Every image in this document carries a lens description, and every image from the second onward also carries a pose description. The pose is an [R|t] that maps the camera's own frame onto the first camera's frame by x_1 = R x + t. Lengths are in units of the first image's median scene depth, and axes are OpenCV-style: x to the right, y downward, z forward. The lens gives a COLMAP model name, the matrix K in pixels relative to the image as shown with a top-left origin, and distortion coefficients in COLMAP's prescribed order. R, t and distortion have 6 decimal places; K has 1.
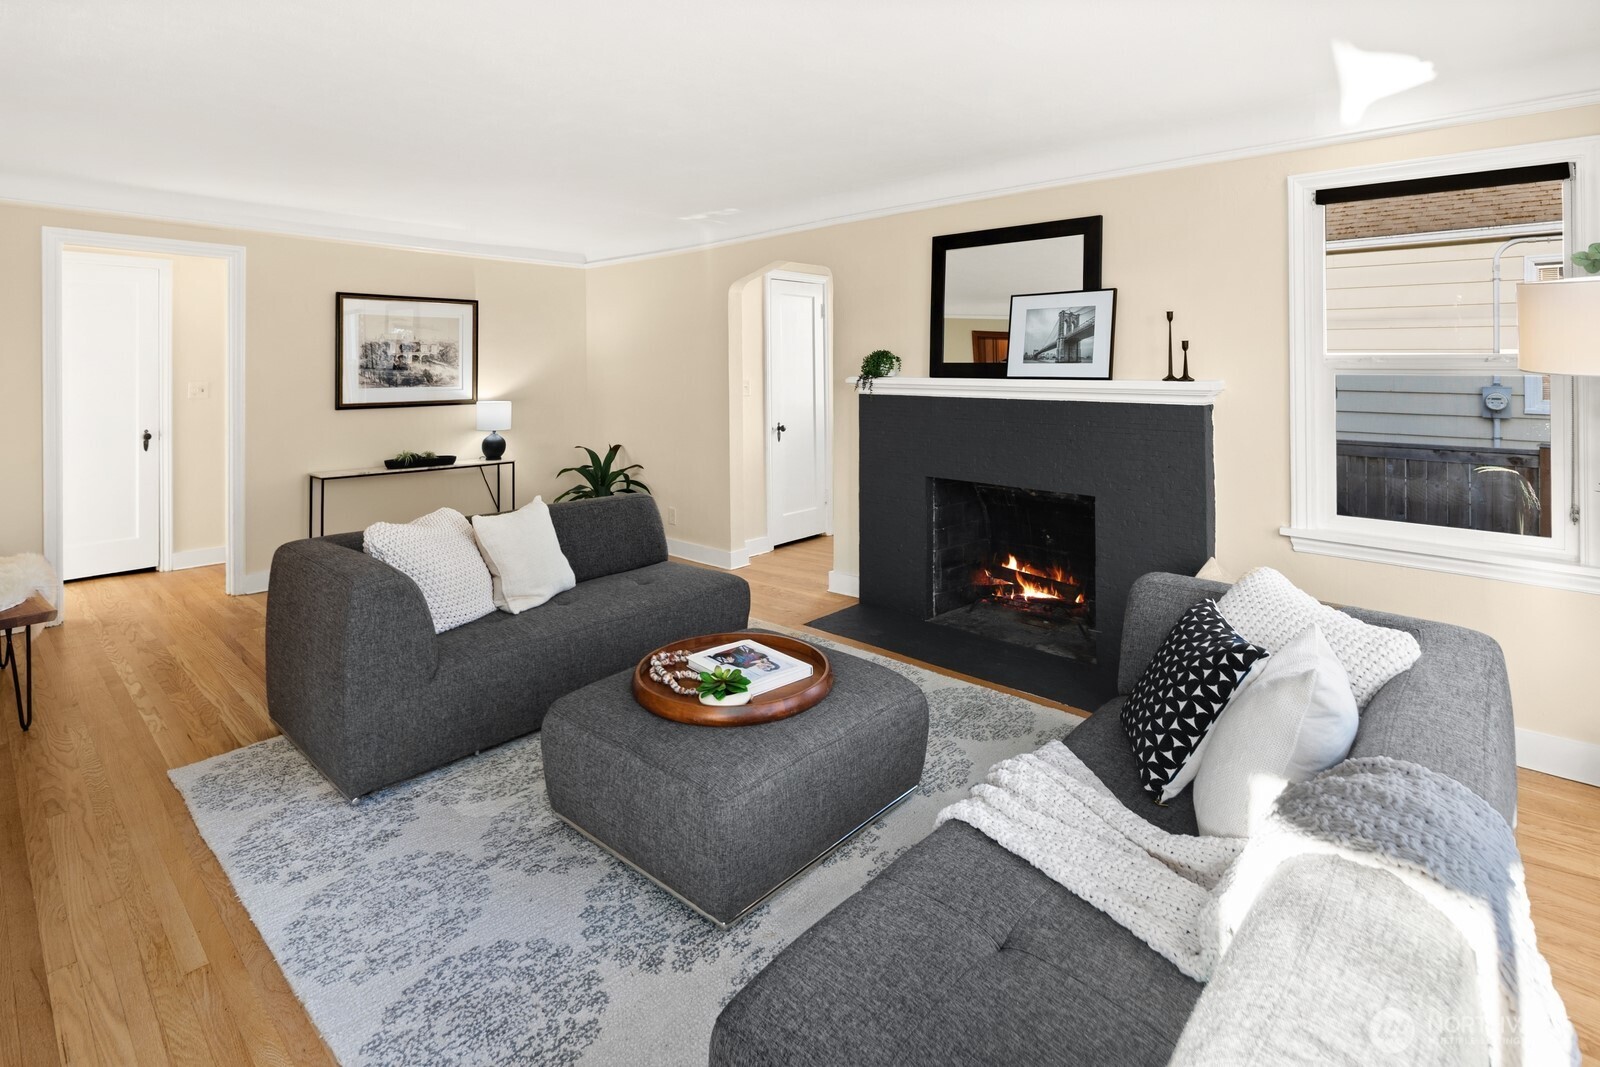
lens RADIAL K [[785.2, 0, 798.3], [0, 785.2, 393.5], [0, 0, 1]] dist [0.009665, -0.005859]
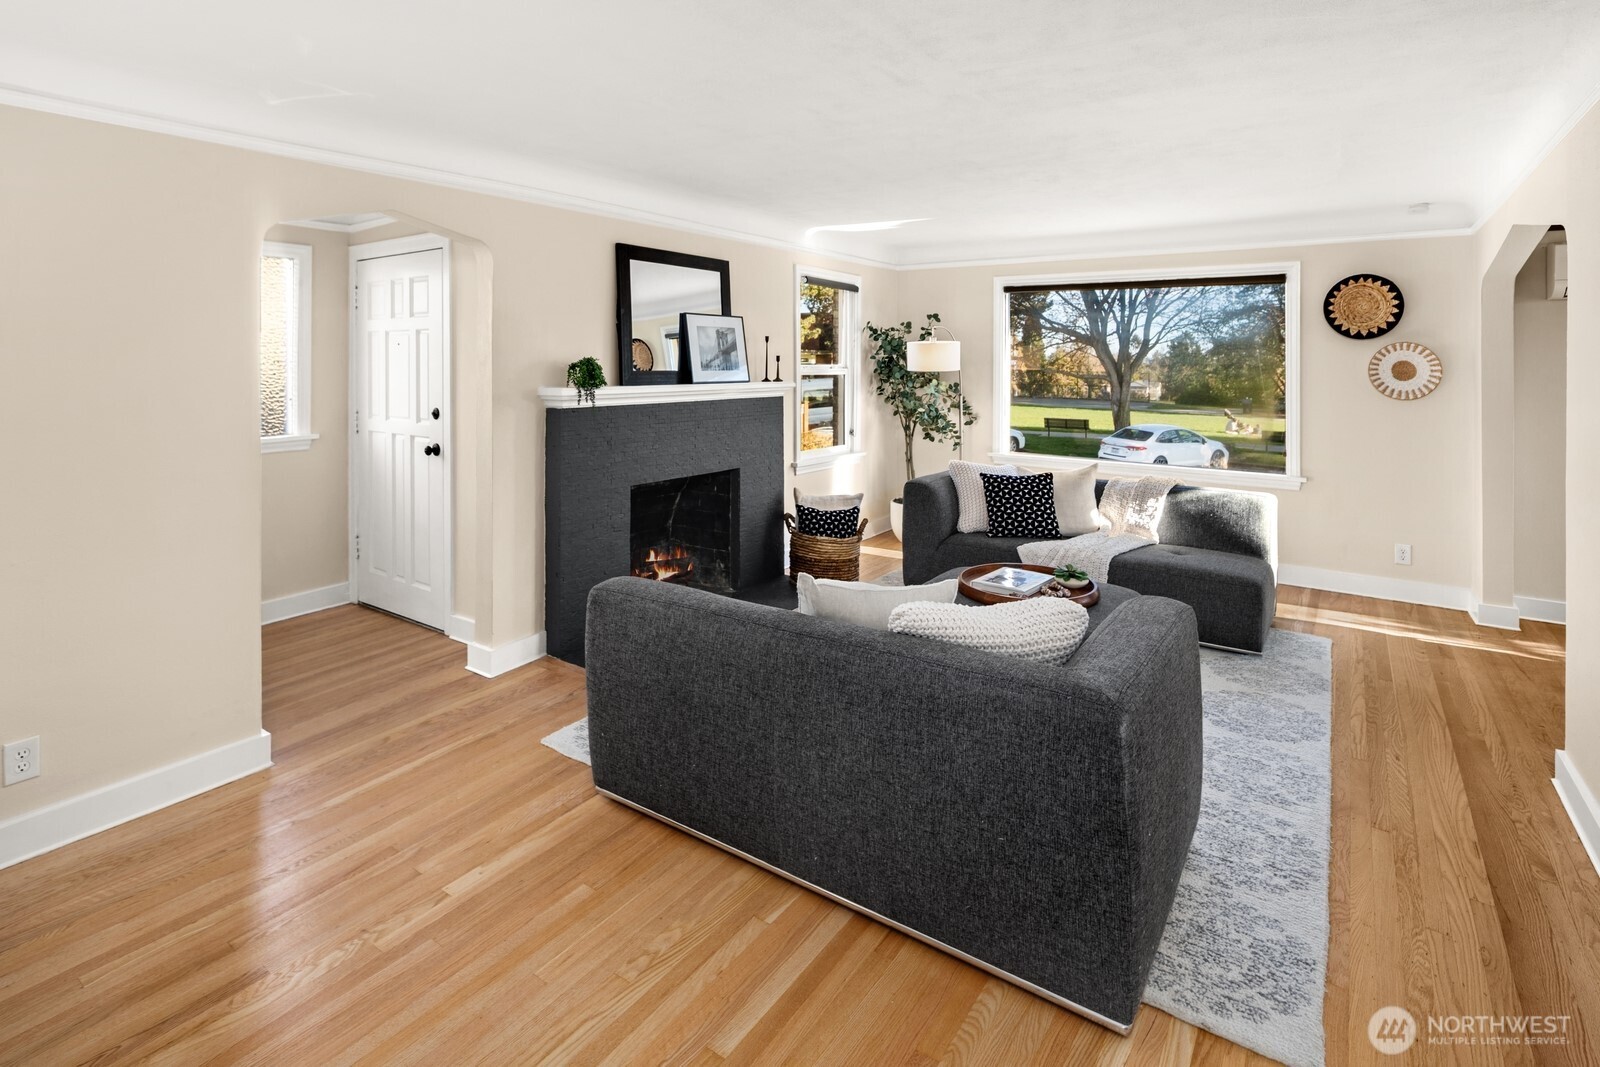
lens RADIAL K [[807.0, 0, 799.6], [0, 807.0, 364.1], [0, 0, 1]] dist [0.002868, -0.000281]
pose [[-0.146326, 0.005457, 0.989221, -0.999535], [0.043048, 0.999073, 0.000856, -0.045303], [-0.988299, 0.042709, -0.146425, 1.082410]]
